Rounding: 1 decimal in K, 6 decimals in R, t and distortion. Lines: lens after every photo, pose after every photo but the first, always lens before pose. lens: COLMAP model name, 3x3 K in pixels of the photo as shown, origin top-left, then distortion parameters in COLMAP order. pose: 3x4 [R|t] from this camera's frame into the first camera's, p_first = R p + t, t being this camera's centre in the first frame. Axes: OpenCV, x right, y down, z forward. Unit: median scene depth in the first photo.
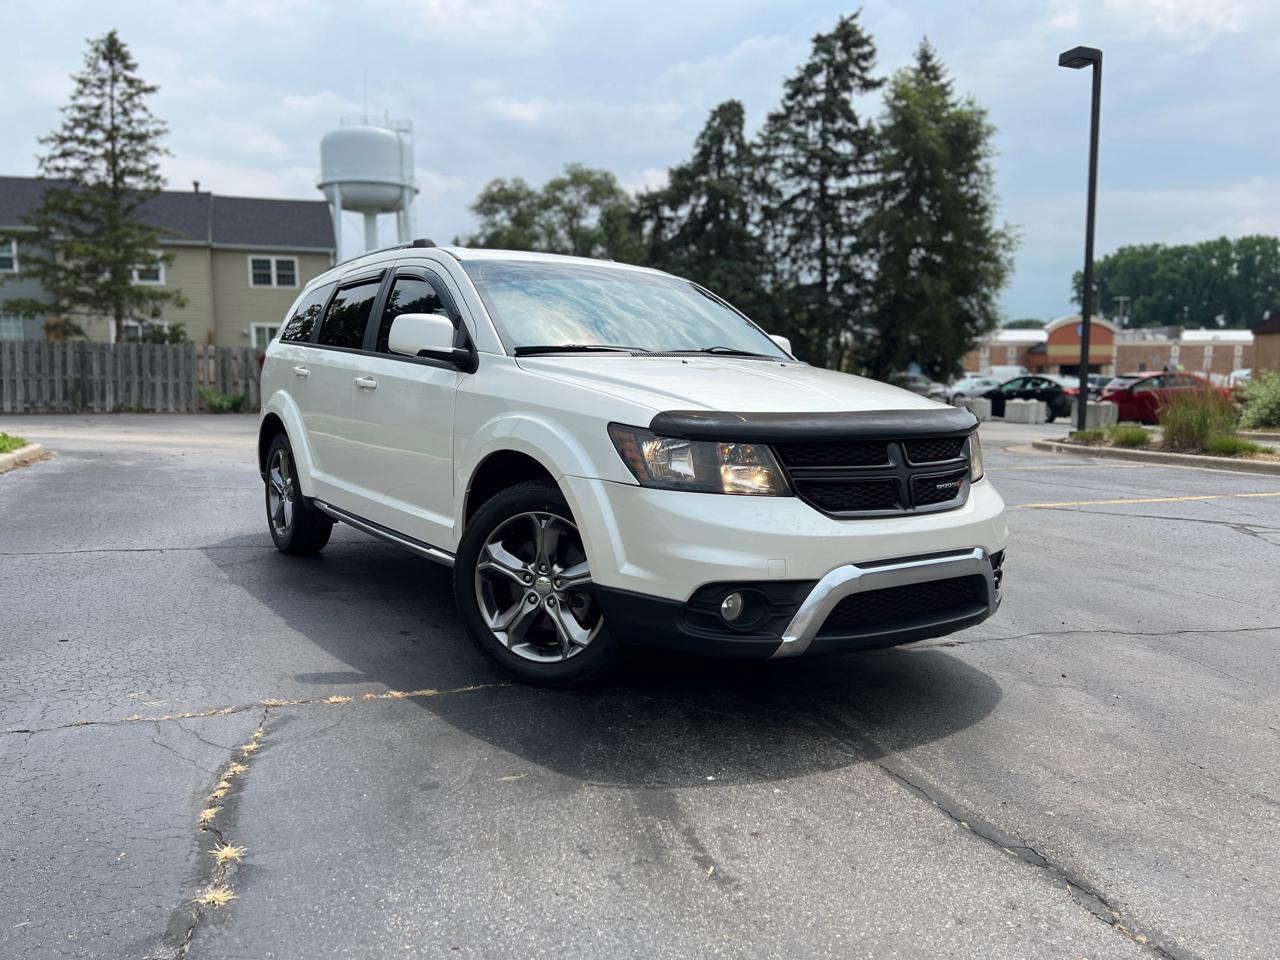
lens RADIAL K [[961.8, 0, 638.6], [0, 961.8, 482.5], [0, 0, 1]] dist [0.053216, -0.055288]
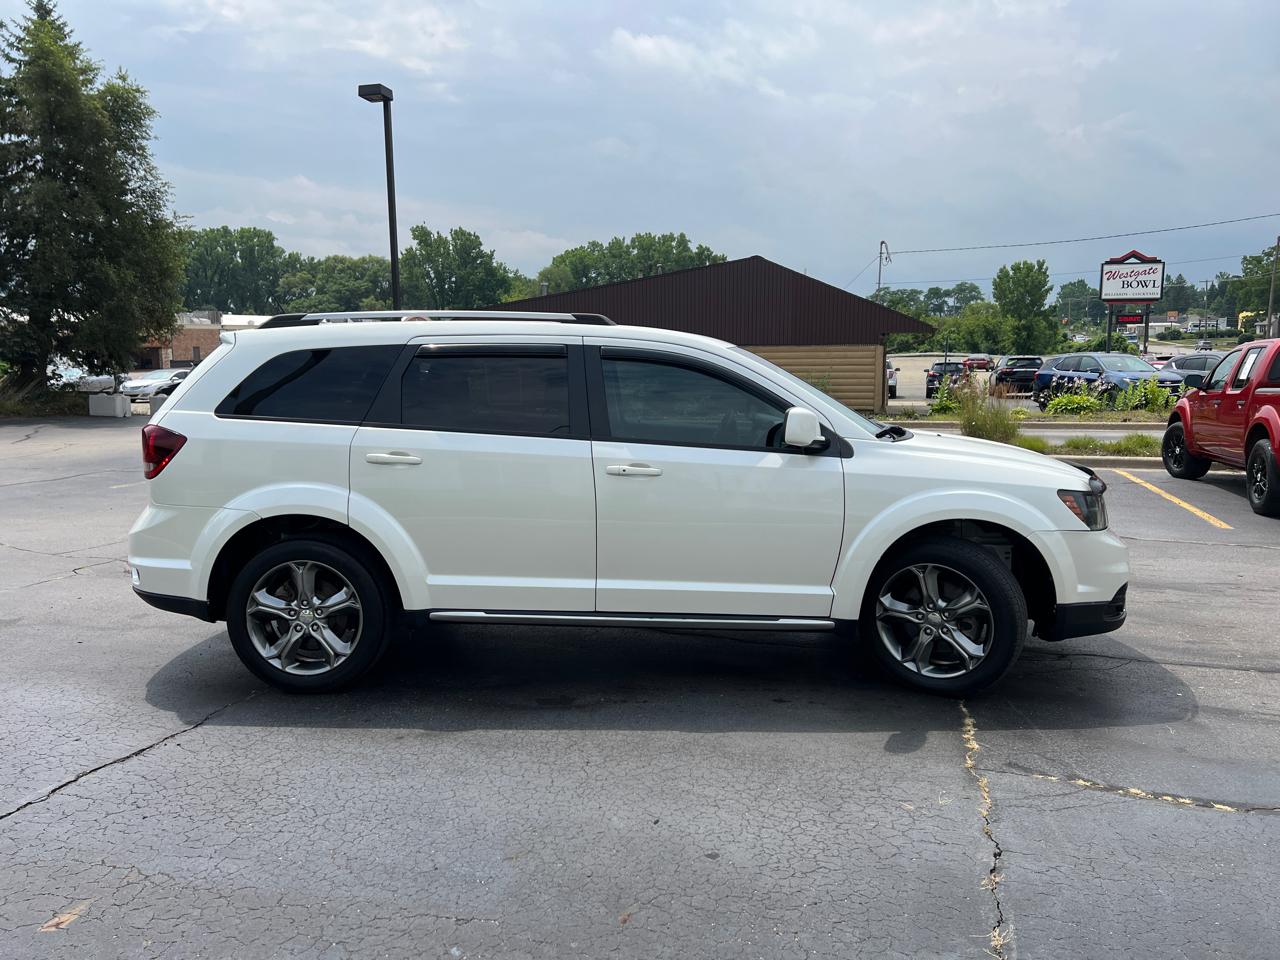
lens RADIAL K [[961.8, 0, 641.4], [0, 961.8, 471.6], [0, 0, 1]] dist [0.053216, -0.055288]
pose [[0.586435, -0.104455, 0.803233, -0.192398], [0.096009, 0.993623, 0.059119, -0.029108], [-0.804287, 0.042448, 0.592724, 0.078603]]
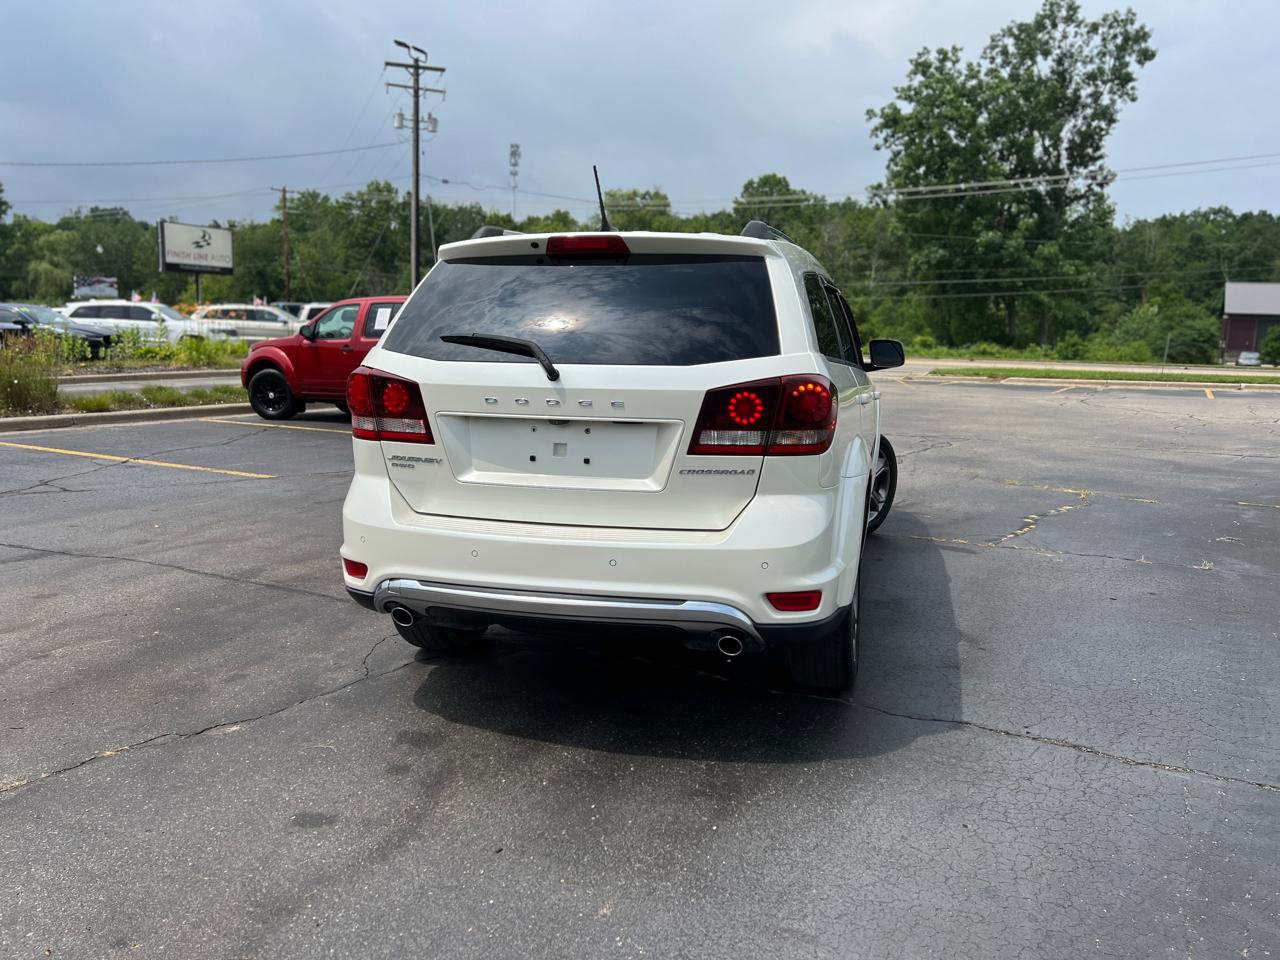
lens RADIAL K [[961.8, 0, 637.7], [0, 961.8, 474.9], [0, 0, 1]] dist [0.053216, -0.055288]
pose [[-0.646171, -0.134961, 0.751165, -0.177487], [0.057428, 0.972852, 0.224191, -0.051933], [-0.761029, 0.188003, -0.620878, 0.354858]]
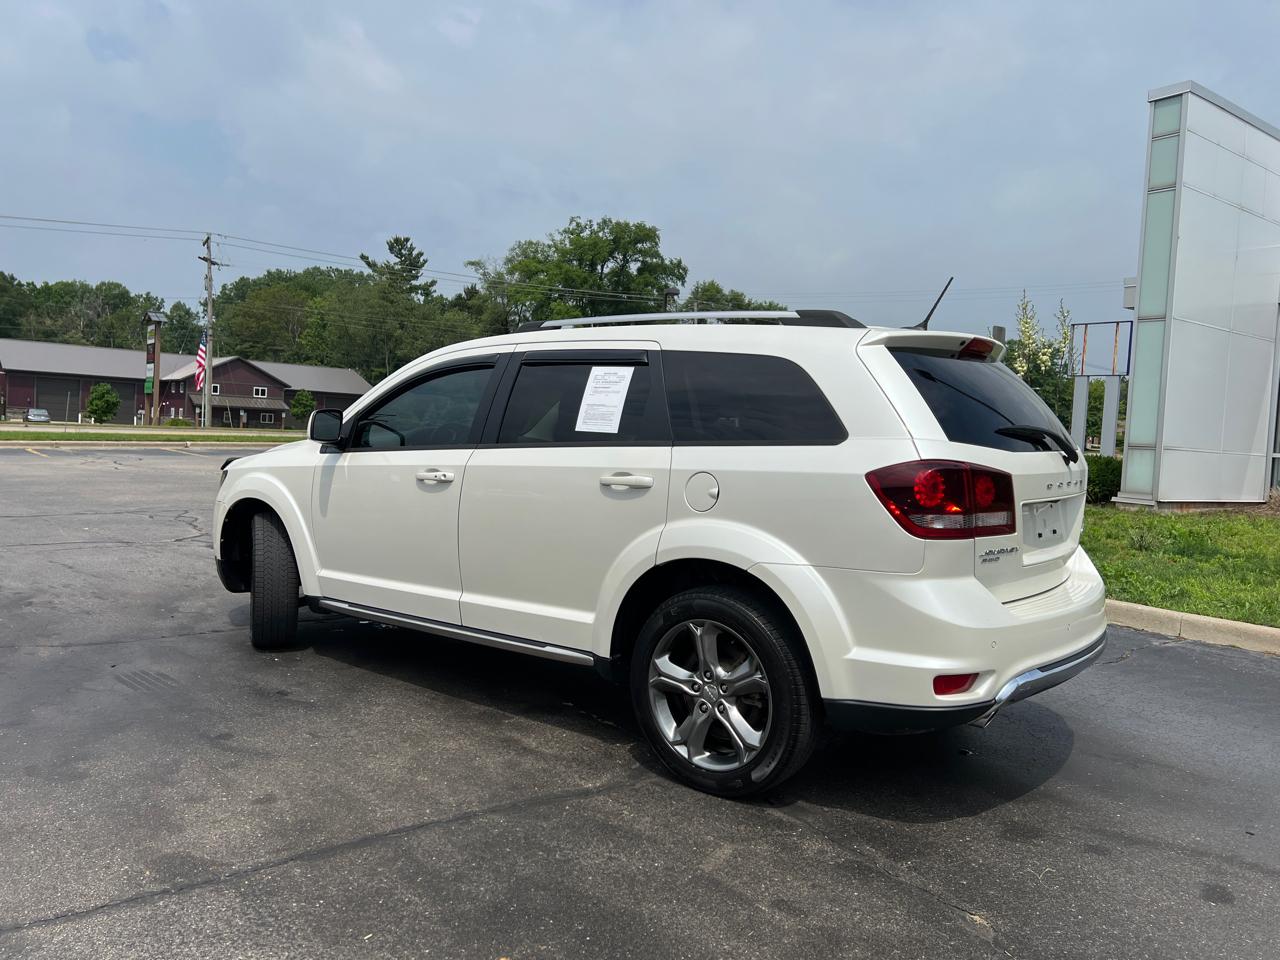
lens RADIAL K [[961.8, 0, 629.7], [0, 961.8, 476.8], [0, 0, 1]] dist [0.053216, -0.055288]
pose [[-0.958012, -0.031259, -0.285018, 0.025499], [-0.078932, 0.984384, 0.157346, -0.052683], [0.275649, 0.173236, -0.945519, 0.403313]]
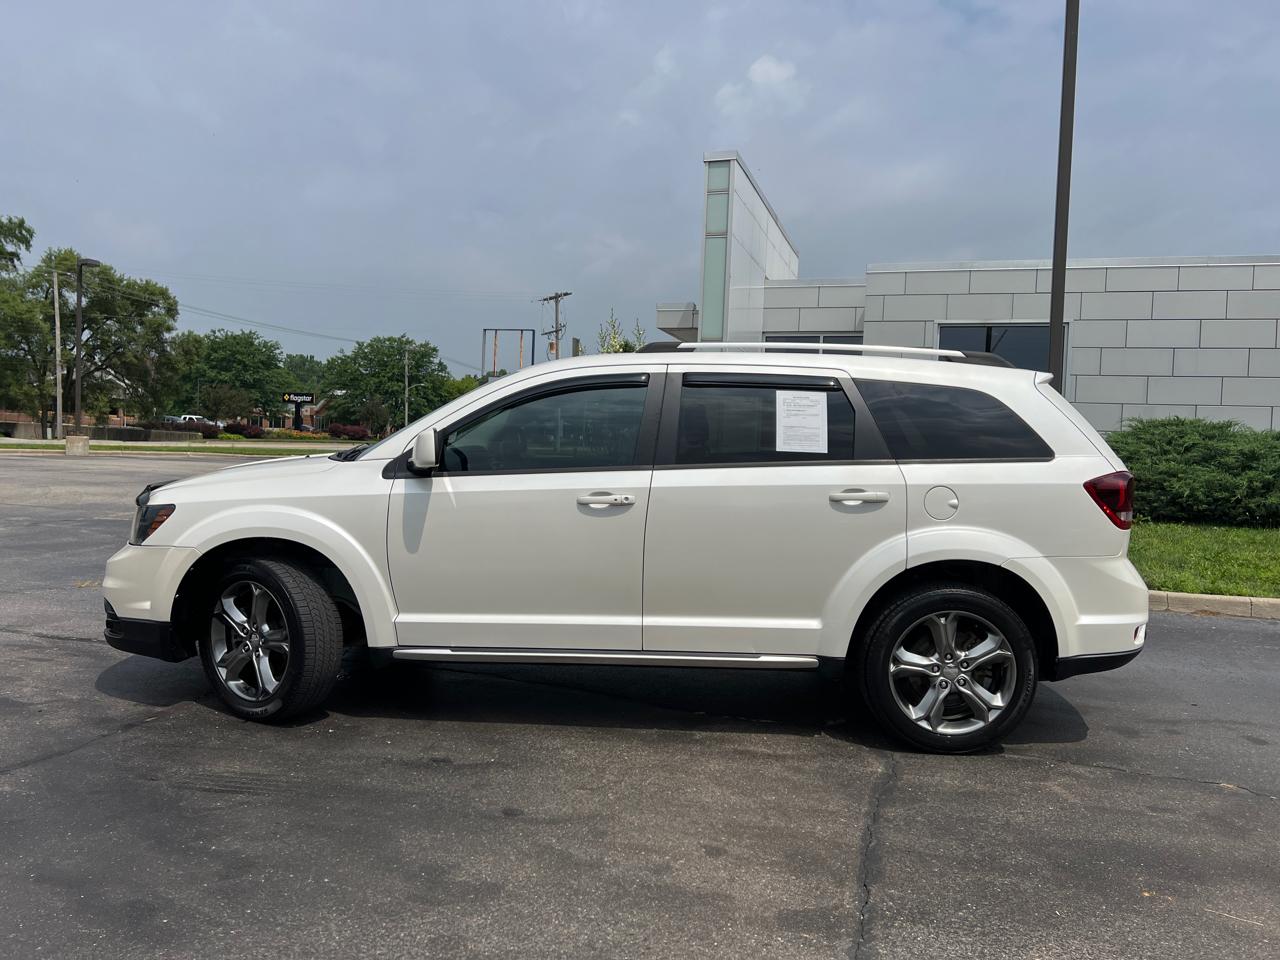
lens RADIAL K [[961.8, 0, 635.6], [0, 961.8, 481.1], [0, 0, 1]] dist [0.053216, -0.055288]
pose [[-0.598673, 0.004283, -0.800982, 0.141118], [-0.127893, 0.986646, 0.100866, -0.043059], [0.790718, 0.162826, -0.590130, 0.329650]]
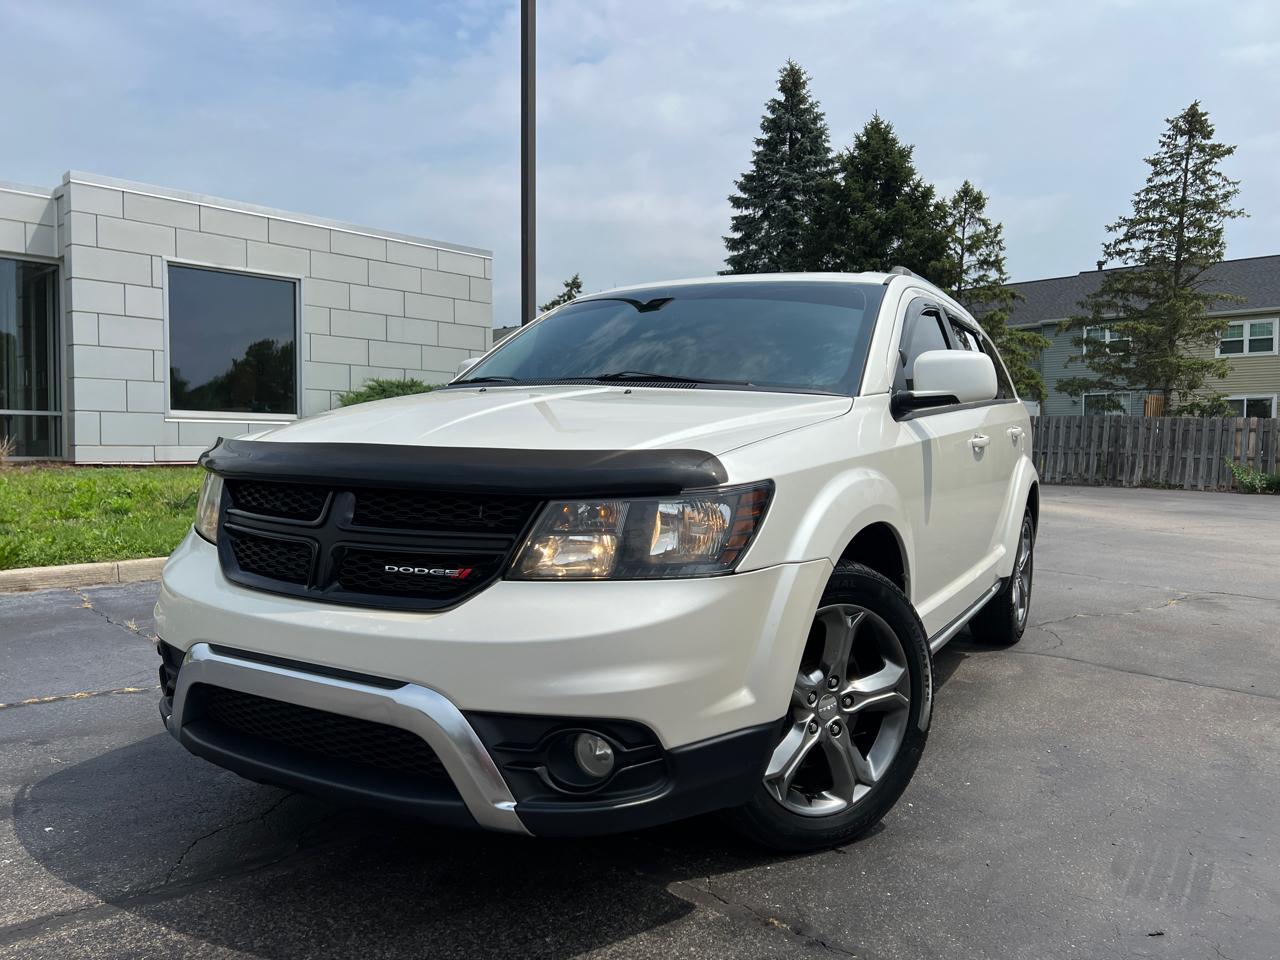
lens RADIAL K [[961.8, 0, 641.9], [0, 961.8, 482.8], [0, 0, 1]] dist [0.053216, -0.055288]
pose [[0.439949, 0.039775, -0.897141, 0.122539], [-0.112516, 0.993588, -0.011126, -0.008174], [0.890946, 0.105838, 0.441603, 0.113446]]
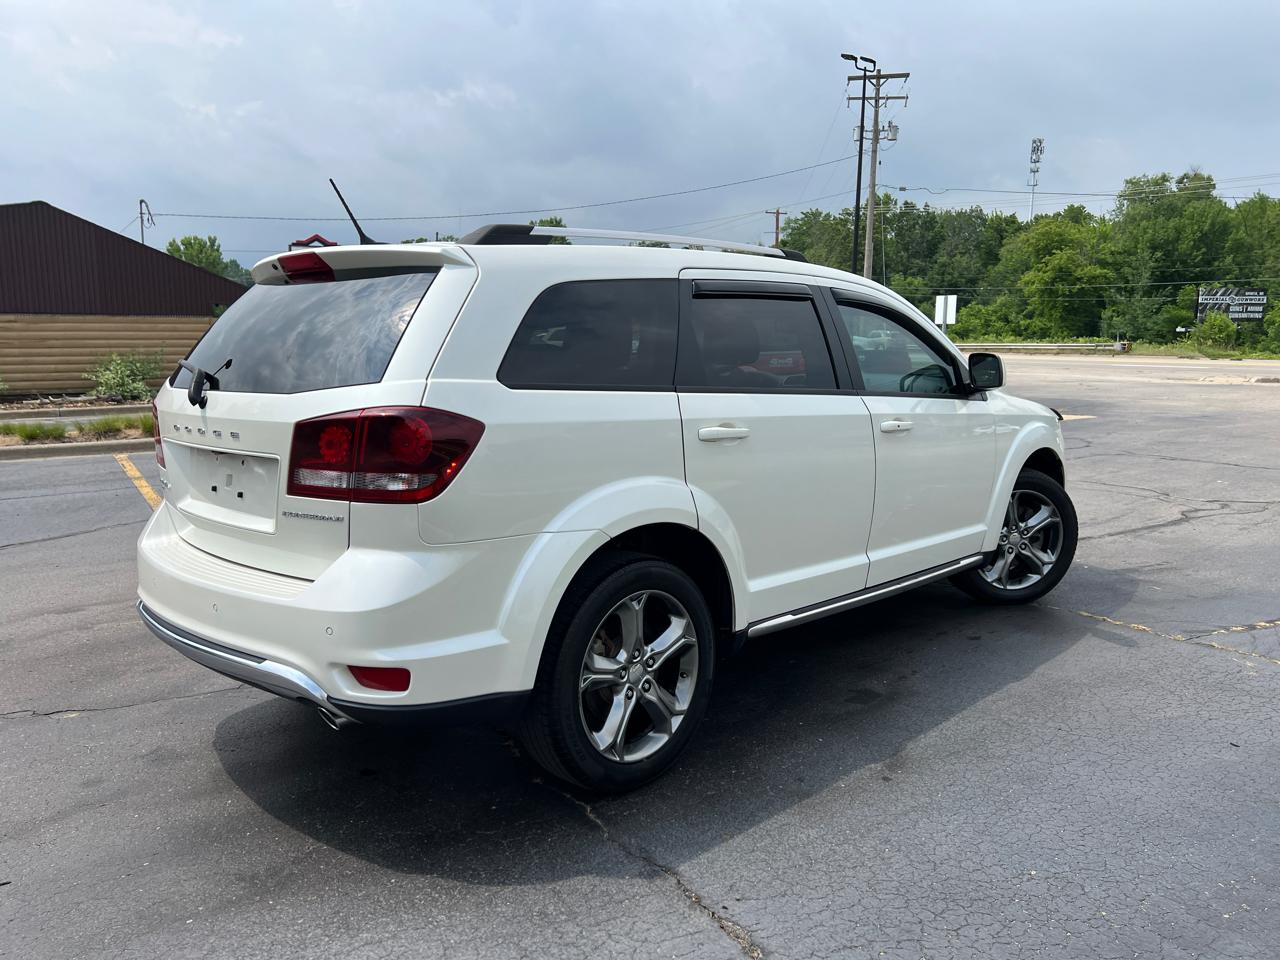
lens RADIAL K [[961.8, 0, 636.9], [0, 961.8, 468.0], [0, 0, 1]] dist [0.053216, -0.055288]
pose [[-0.186703, -0.141215, 0.972214, -0.202550], [0.107532, 0.980732, 0.163103, -0.043377], [-0.976514, 0.134995, -0.167920, 0.254513]]
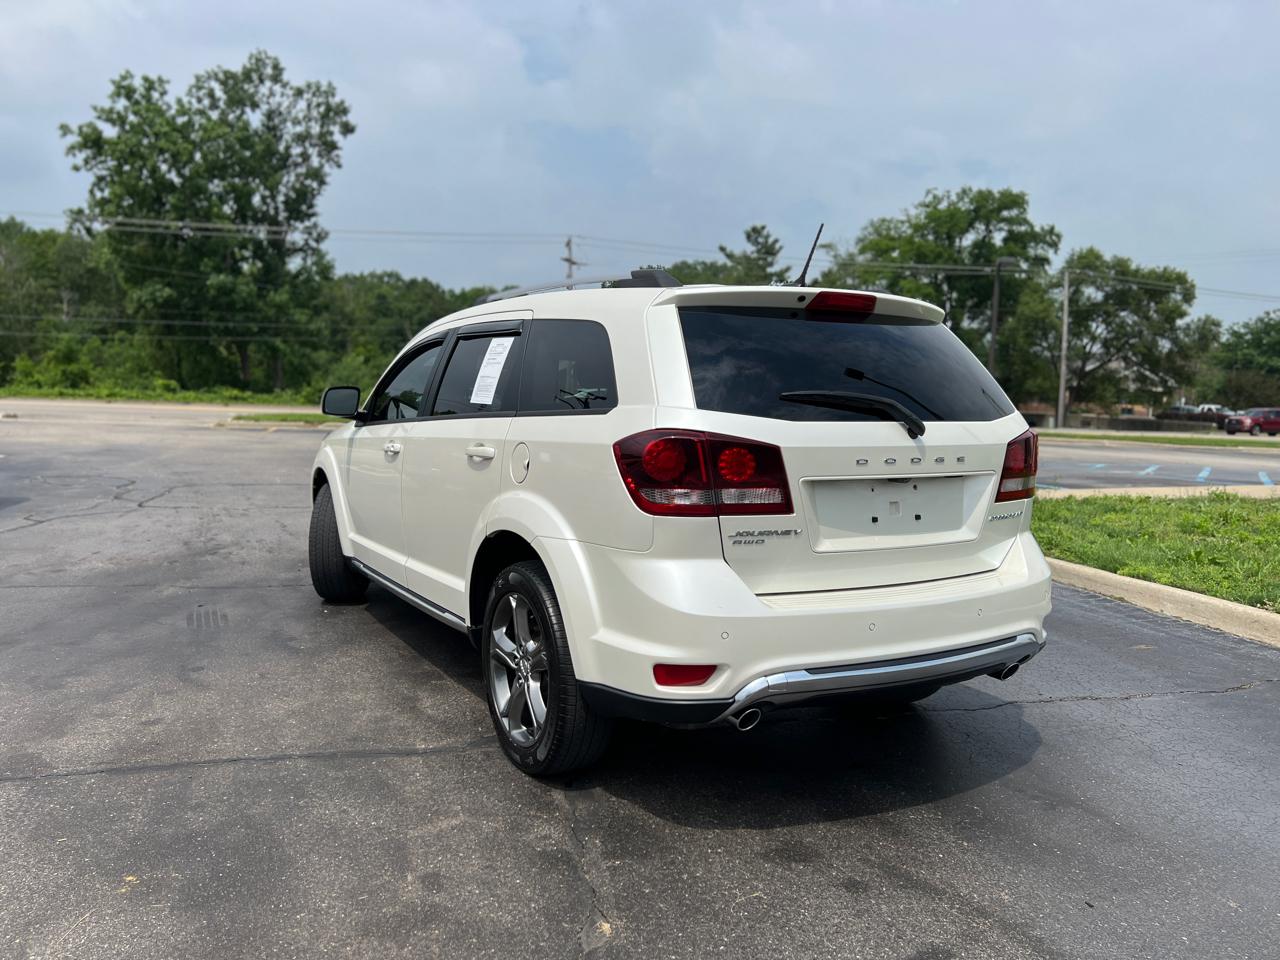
lens RADIAL K [[961.8, 0, 633.0], [0, 961.8, 483.1], [0, 0, 1]] dist [0.053216, -0.055288]
pose [[-0.995678, -0.048629, 0.079122, -0.052302], [-0.032042, 0.979515, 0.198805, -0.054317], [-0.087169, 0.195410, -0.976840, 0.407512]]
